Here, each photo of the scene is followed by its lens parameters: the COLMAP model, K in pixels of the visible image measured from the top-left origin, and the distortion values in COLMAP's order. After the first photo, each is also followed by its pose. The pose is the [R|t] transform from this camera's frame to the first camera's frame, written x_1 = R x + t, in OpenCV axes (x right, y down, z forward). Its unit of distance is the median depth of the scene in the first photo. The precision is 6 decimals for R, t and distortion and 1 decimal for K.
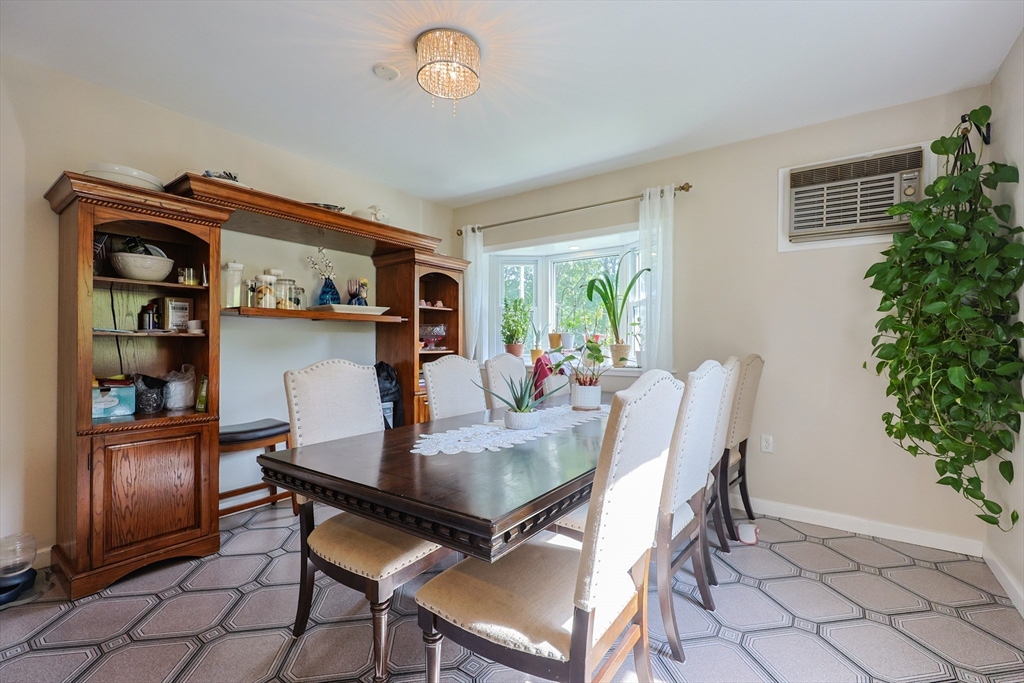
lens RADIAL K [[443.7, 0, 510.5], [0, 443.7, 341.7], [0, 0, 1]] dist [-0.000234, -0.000325]
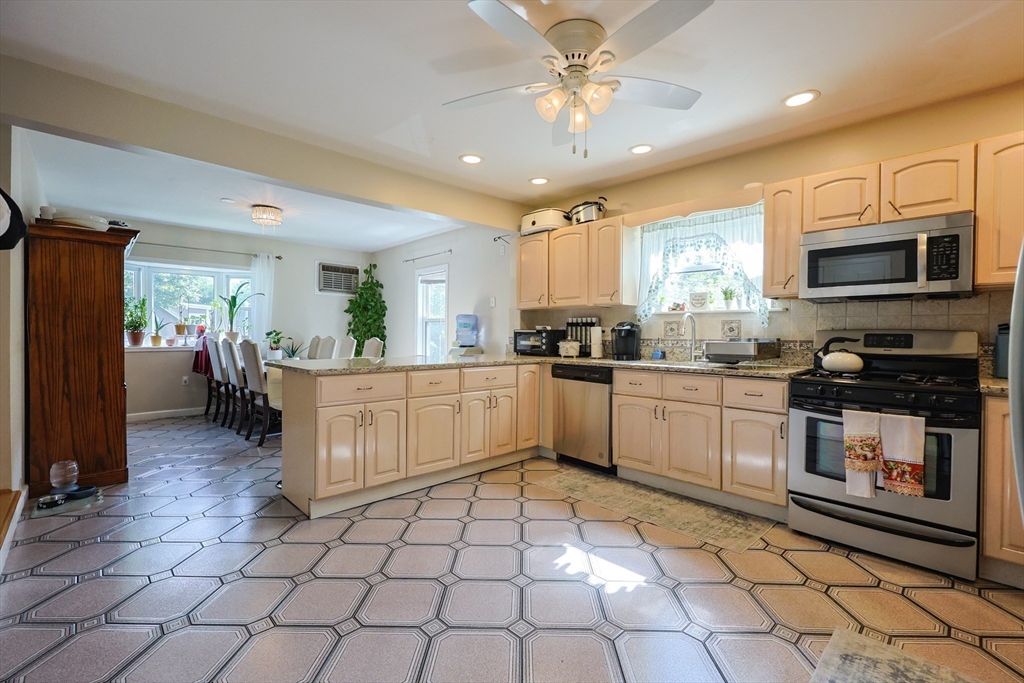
lens RADIAL K [[443.7, 0, 510.2], [0, 443.7, 340.0], [0, 0, 1]] dist [-0.000234, -0.000325]
pose [[0.183776, -0.011139, 0.982905, -1.659369], [-0.002112, 0.999929, 0.011726, 0.020074], [-0.982966, -0.004231, 0.183739, -0.527514]]
